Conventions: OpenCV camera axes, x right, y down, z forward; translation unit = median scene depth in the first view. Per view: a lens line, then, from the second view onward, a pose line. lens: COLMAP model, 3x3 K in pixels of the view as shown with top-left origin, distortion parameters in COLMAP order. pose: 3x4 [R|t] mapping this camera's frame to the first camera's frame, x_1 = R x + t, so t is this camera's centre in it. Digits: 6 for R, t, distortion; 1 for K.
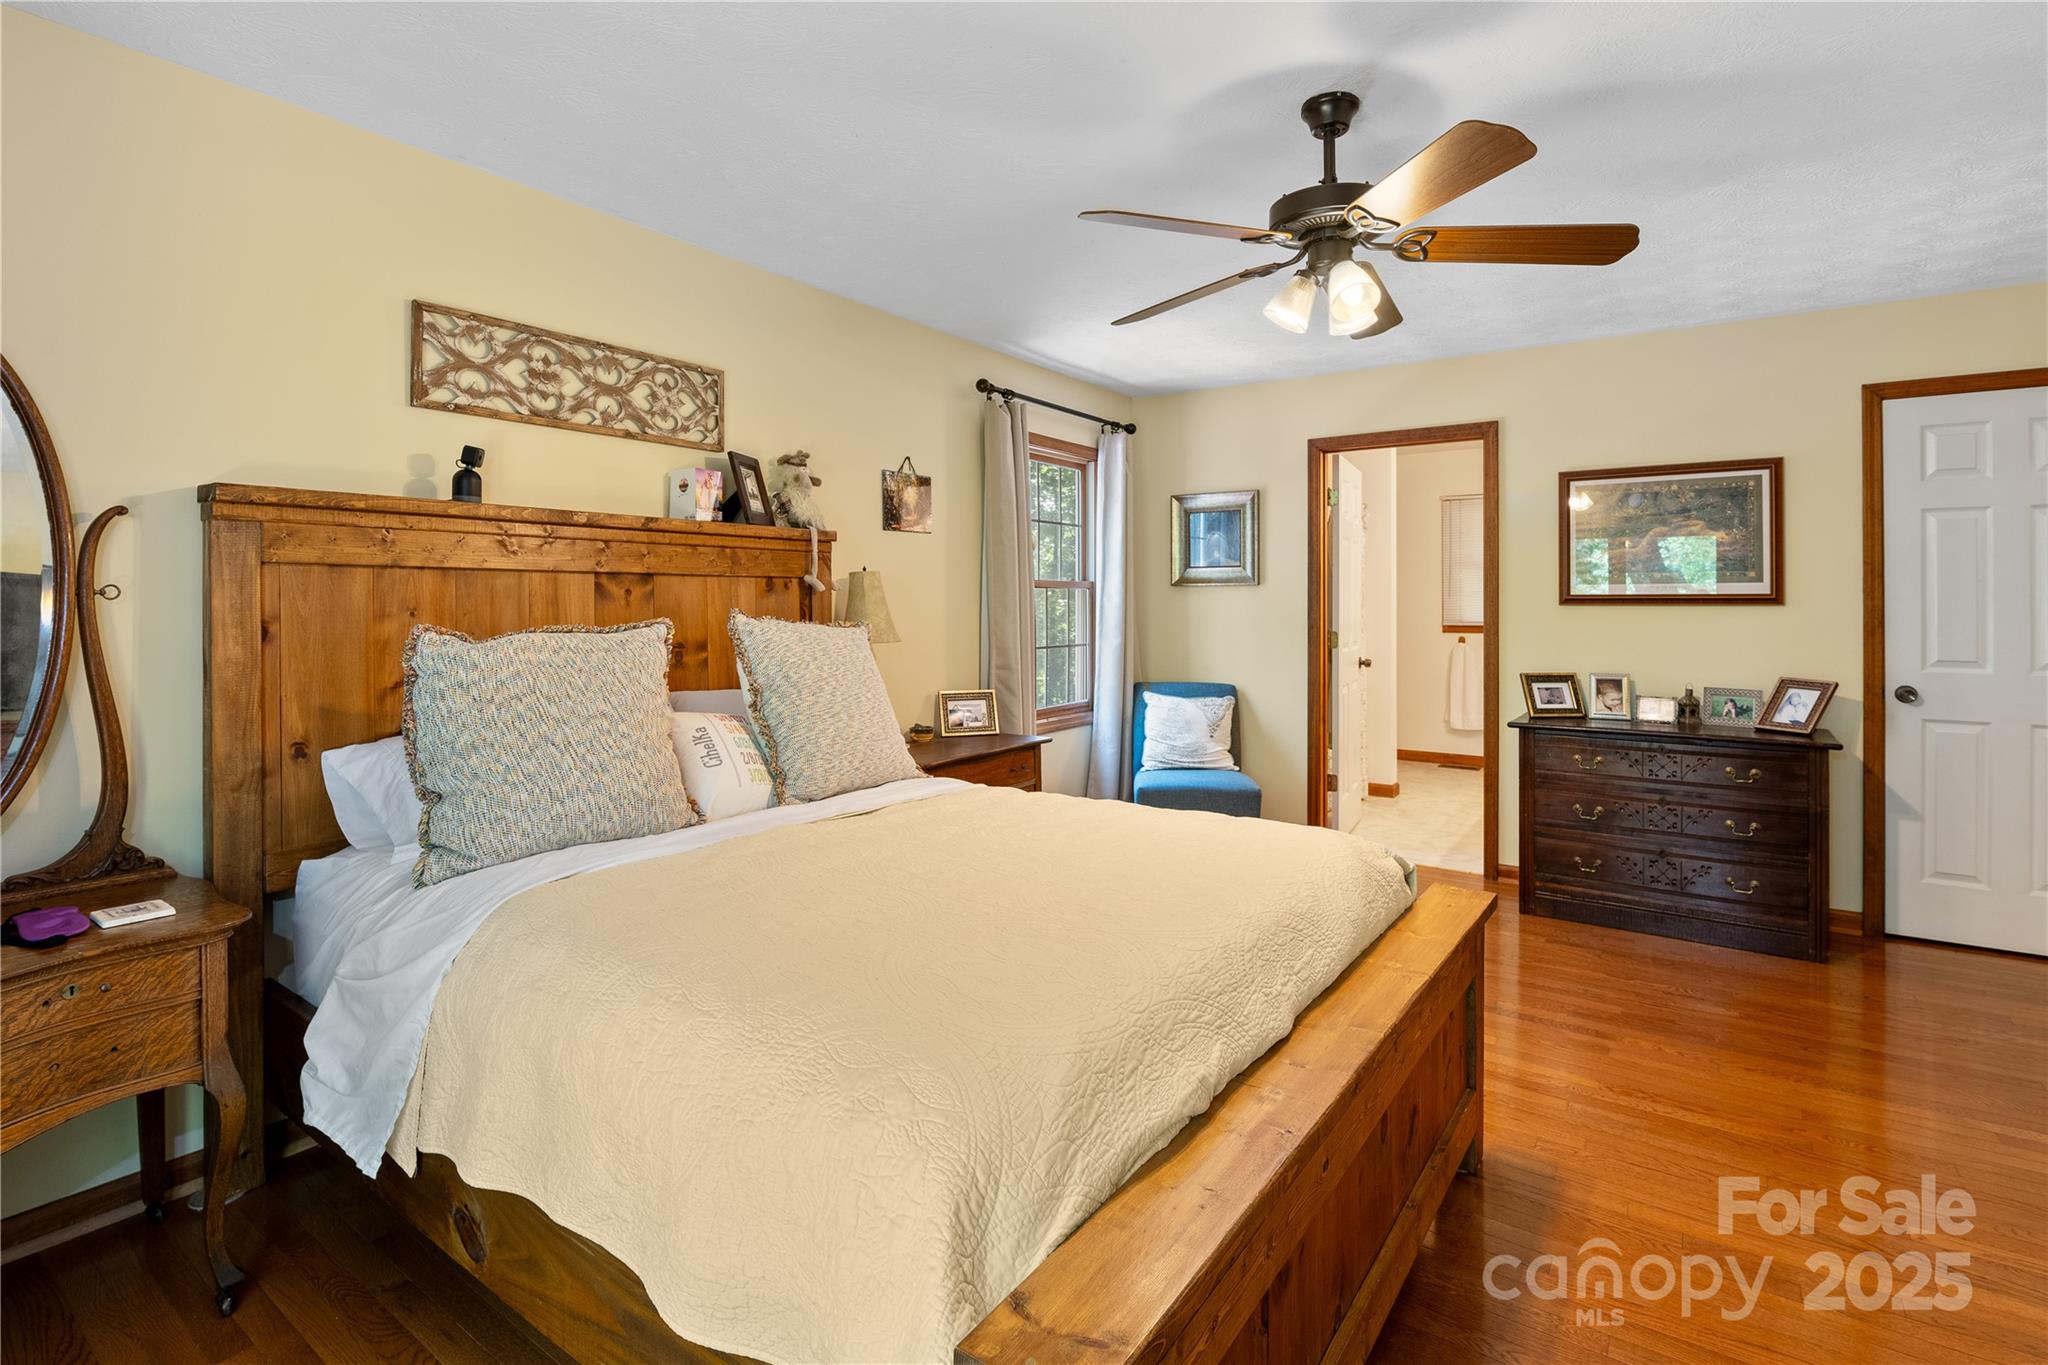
lens RADIAL K [[956.2, 0, 1031.0], [0, 956.2, 660.3], [0, 0, 1]] dist [-0.003368, -0.000729]
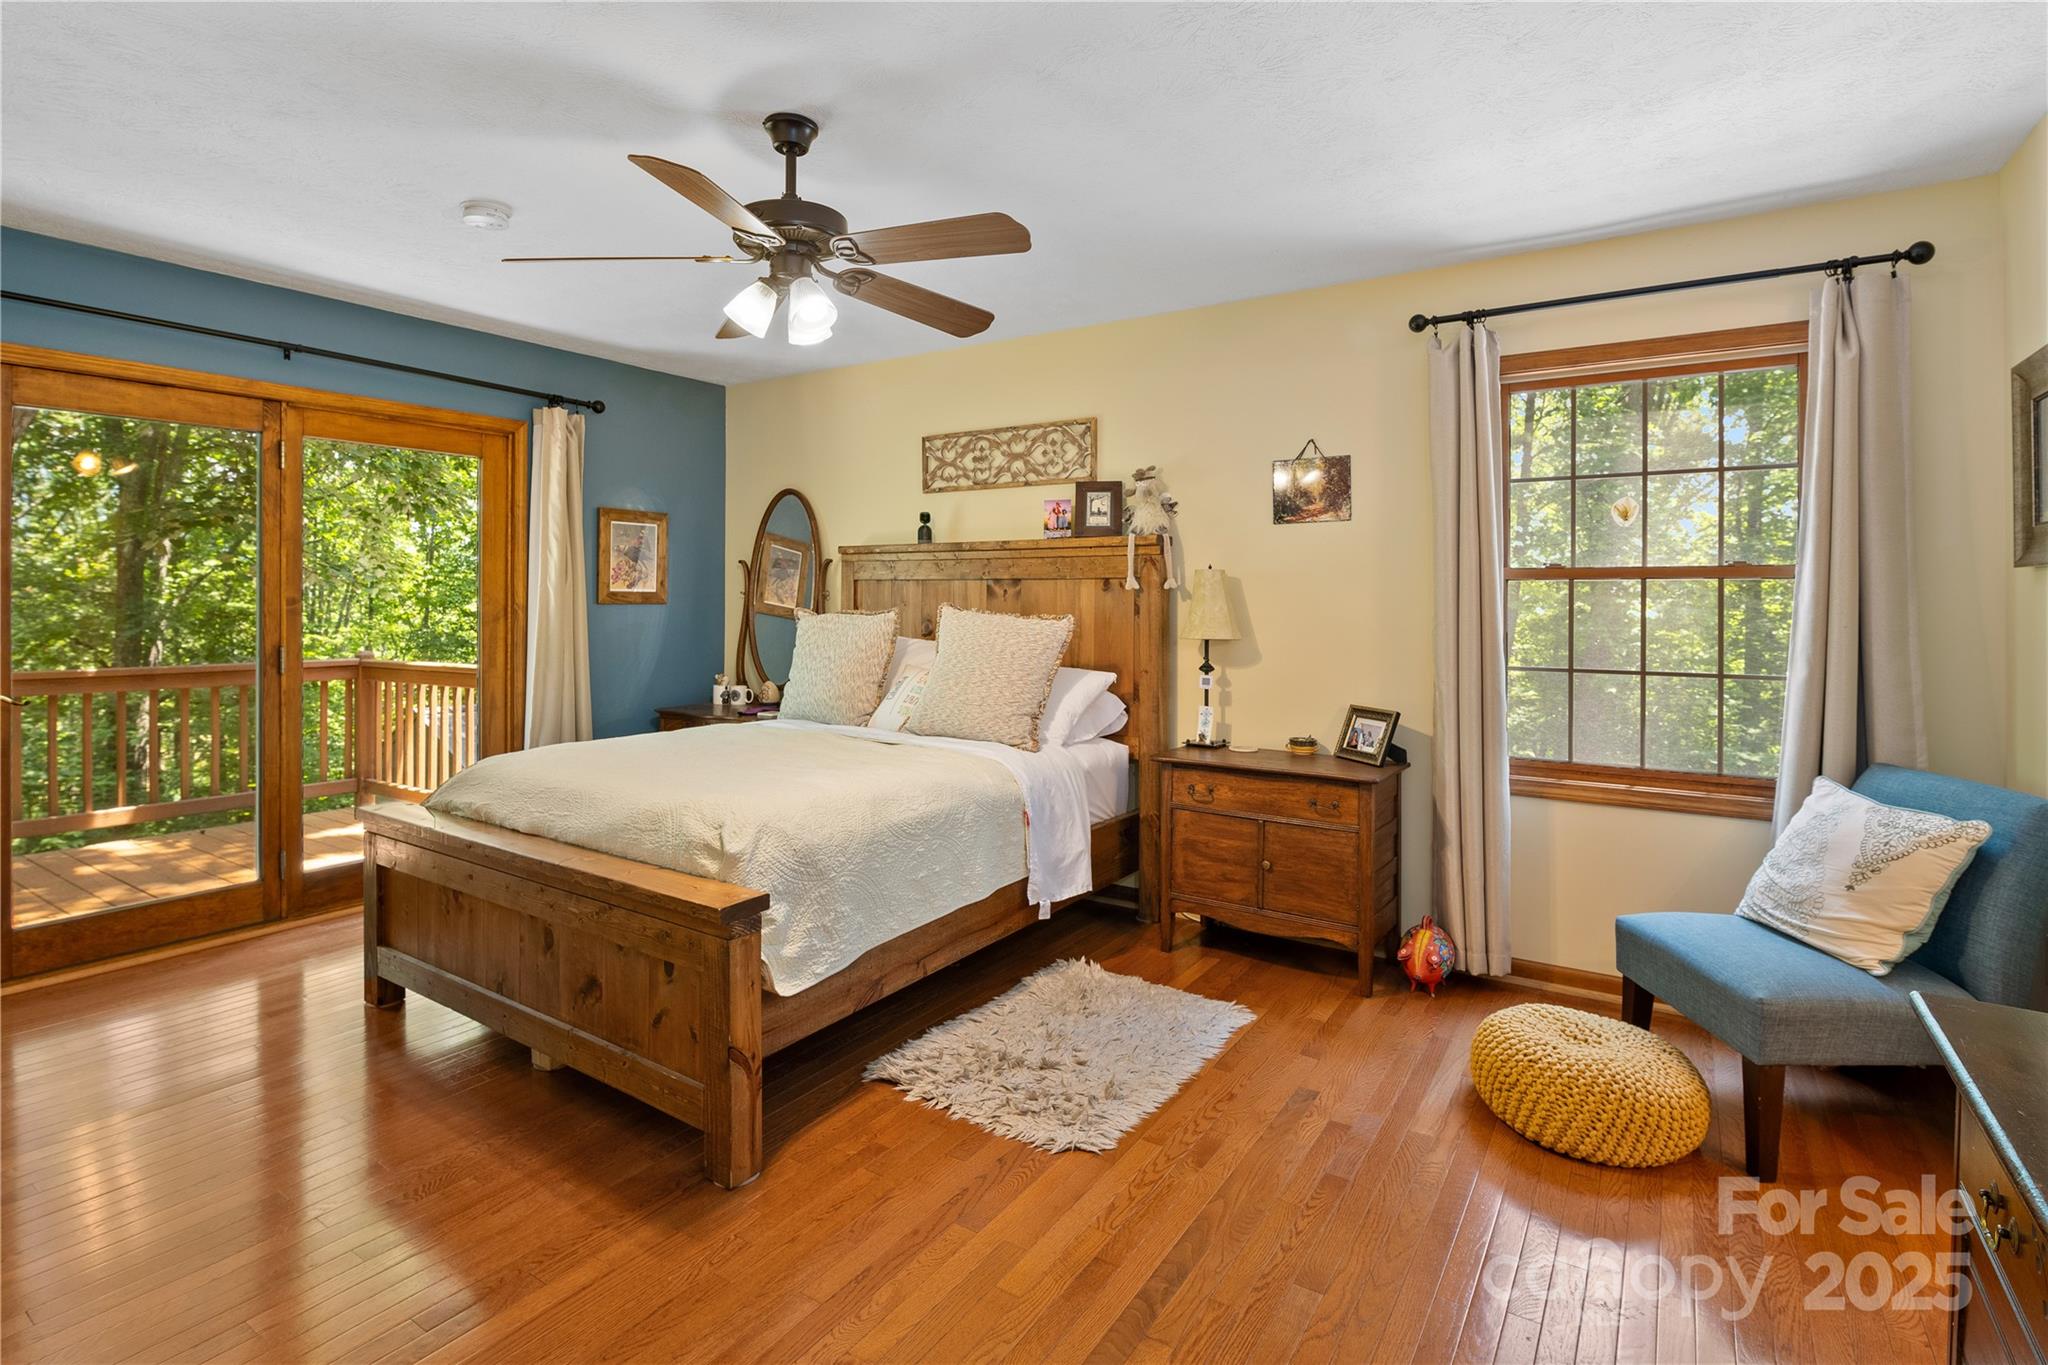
lens RADIAL K [[984.0, 0, 1024.0], [0, 984.0, 682.5], [0, 0, 1]] dist [0.000431, 0.000022]
pose [[0.029346, 0.086097, -0.995854, 1.183032], [-0.065330, 0.994319, 0.084039, -0.064472], [0.997432, 0.062593, 0.034804, 1.030930]]
